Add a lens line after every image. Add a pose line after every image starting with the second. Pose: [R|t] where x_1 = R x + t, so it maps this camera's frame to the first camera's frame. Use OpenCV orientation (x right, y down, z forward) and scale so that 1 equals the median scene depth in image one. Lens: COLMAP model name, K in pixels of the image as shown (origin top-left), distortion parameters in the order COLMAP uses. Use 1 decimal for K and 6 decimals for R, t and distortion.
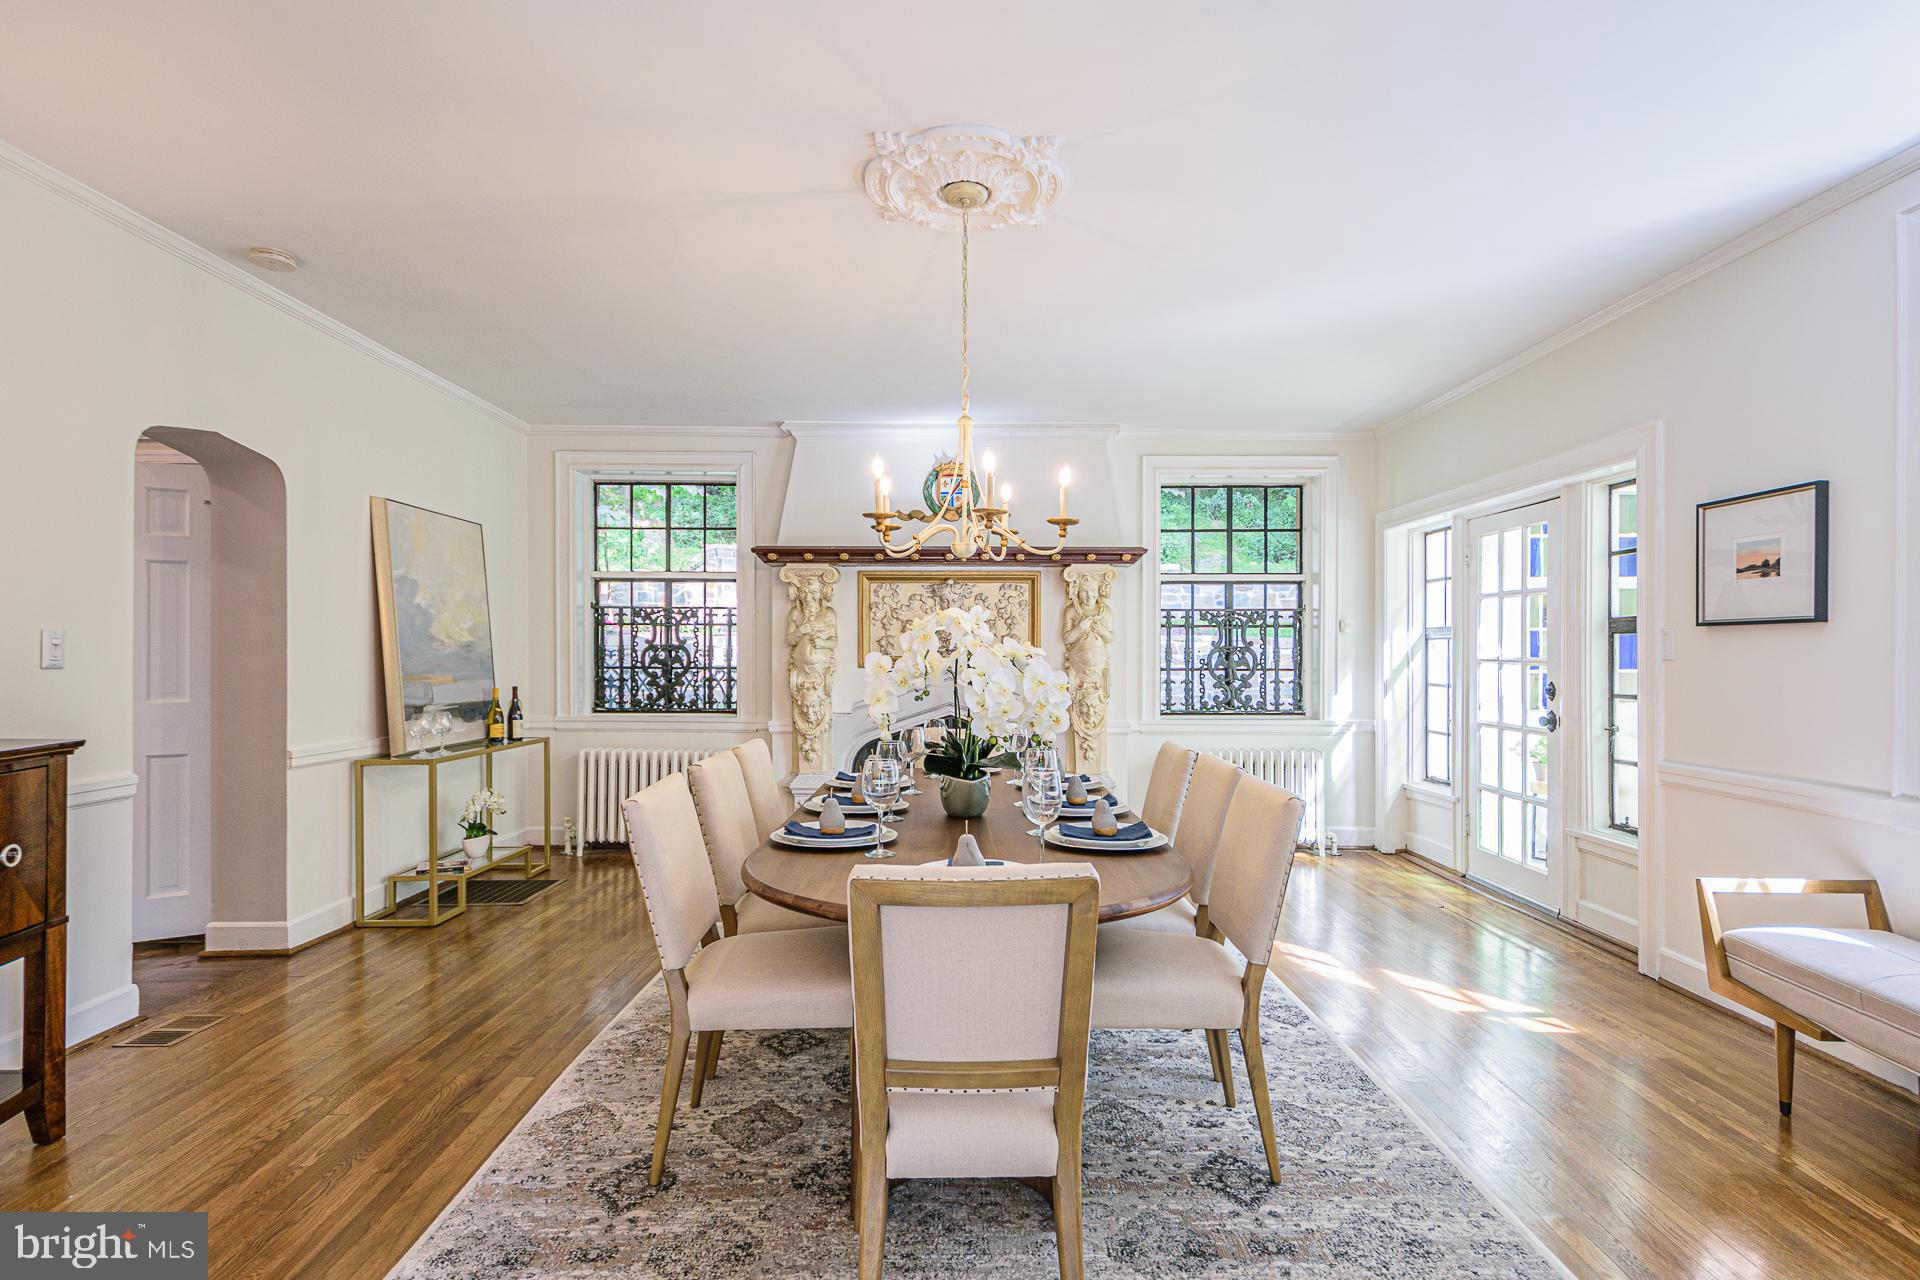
lens RADIAL K [[853.1, 0, 968.5], [0, 853.1, 648.9], [0, 0, 1]] dist [0.015299, -0.000871]
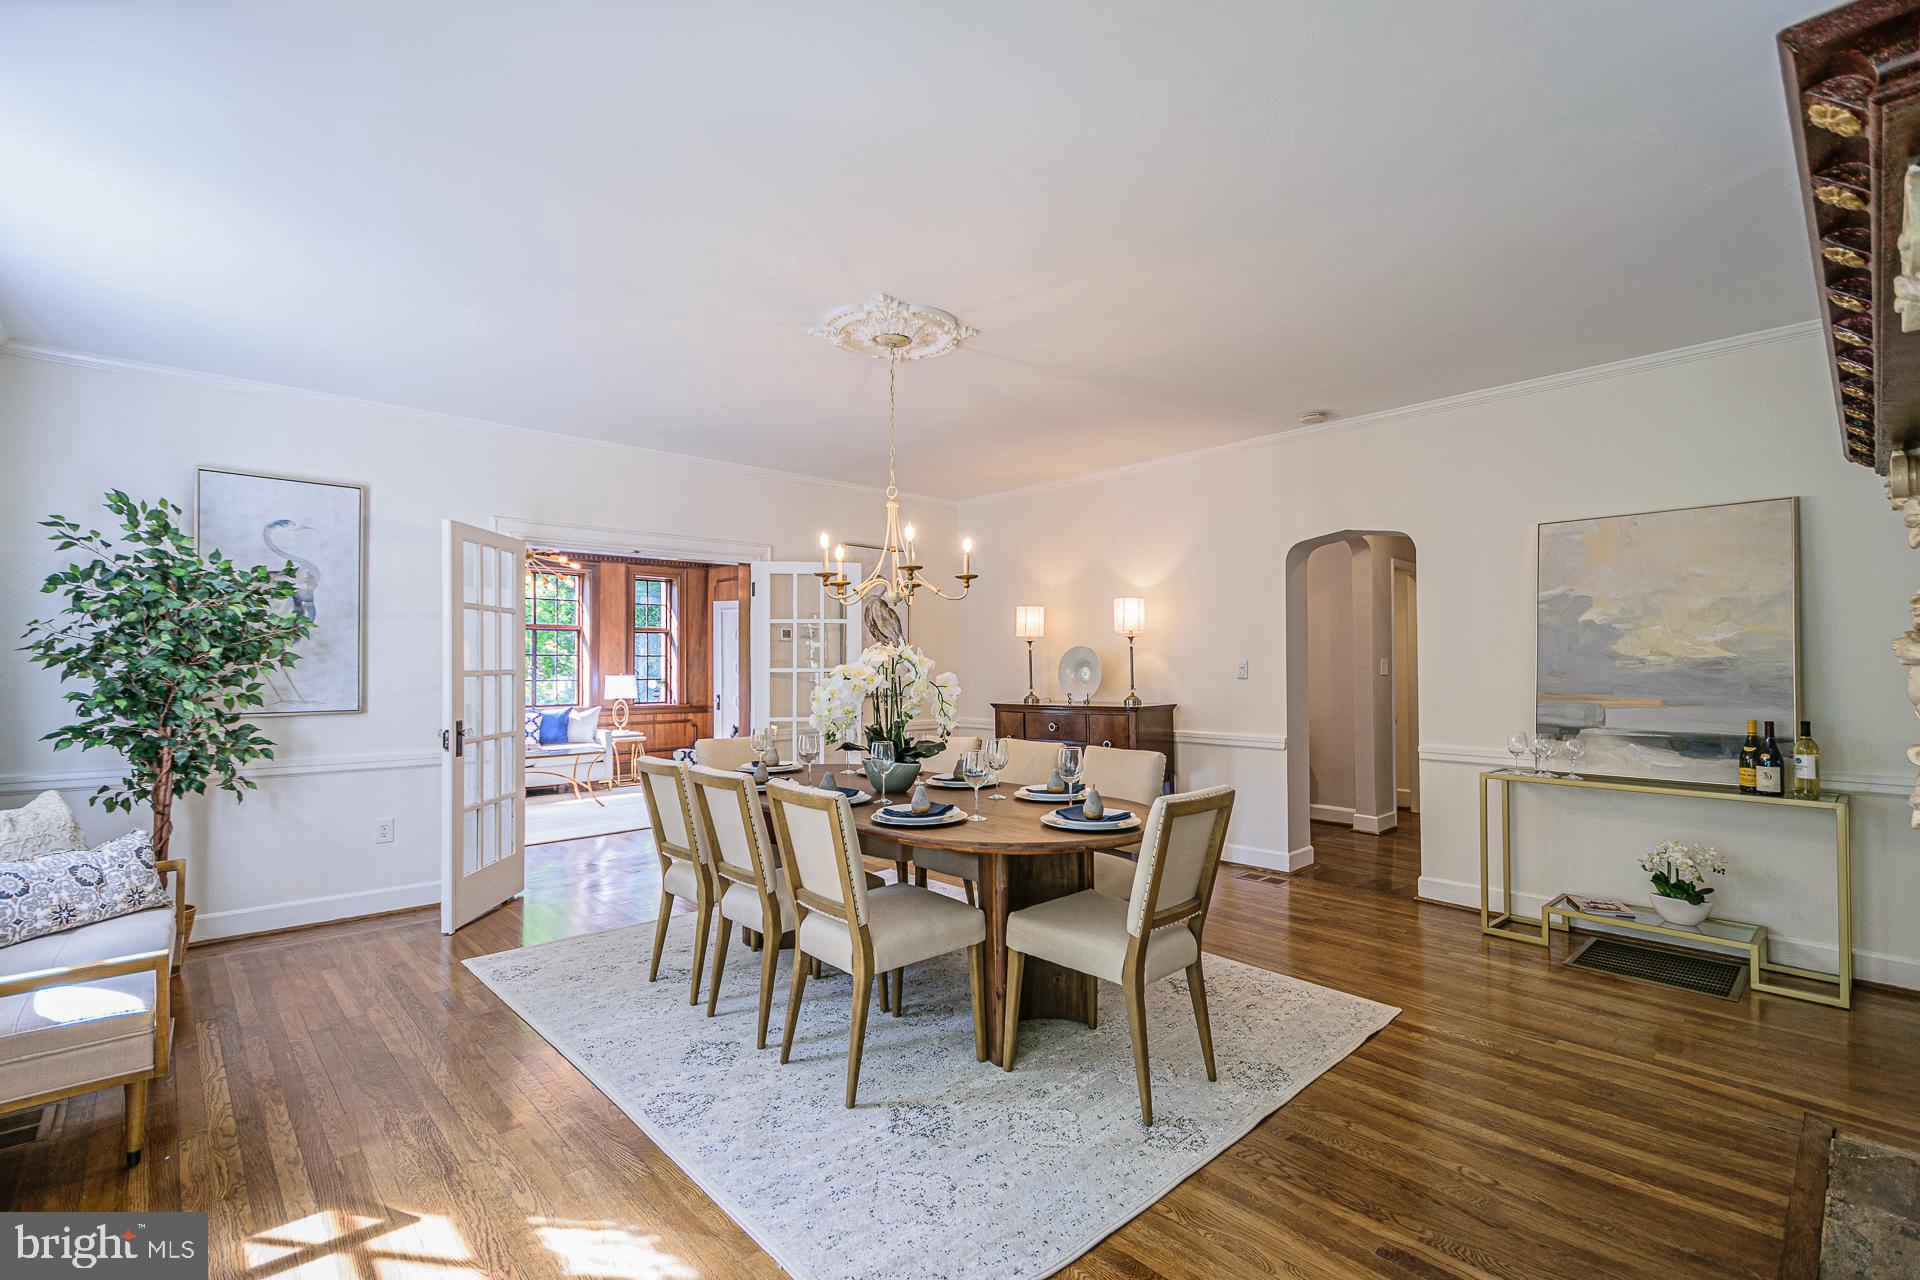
lens RADIAL K [[853.1, 0, 973.1], [0, 853.1, 655.0], [0, 0, 1]] dist [0.015299, -0.000871]
pose [[-0.755936, -0.019519, -0.654354, 0.492467], [-0.004243, 0.999680, -0.024919, 0.012268], [0.654632, -0.016061, -0.755777, 1.261976]]
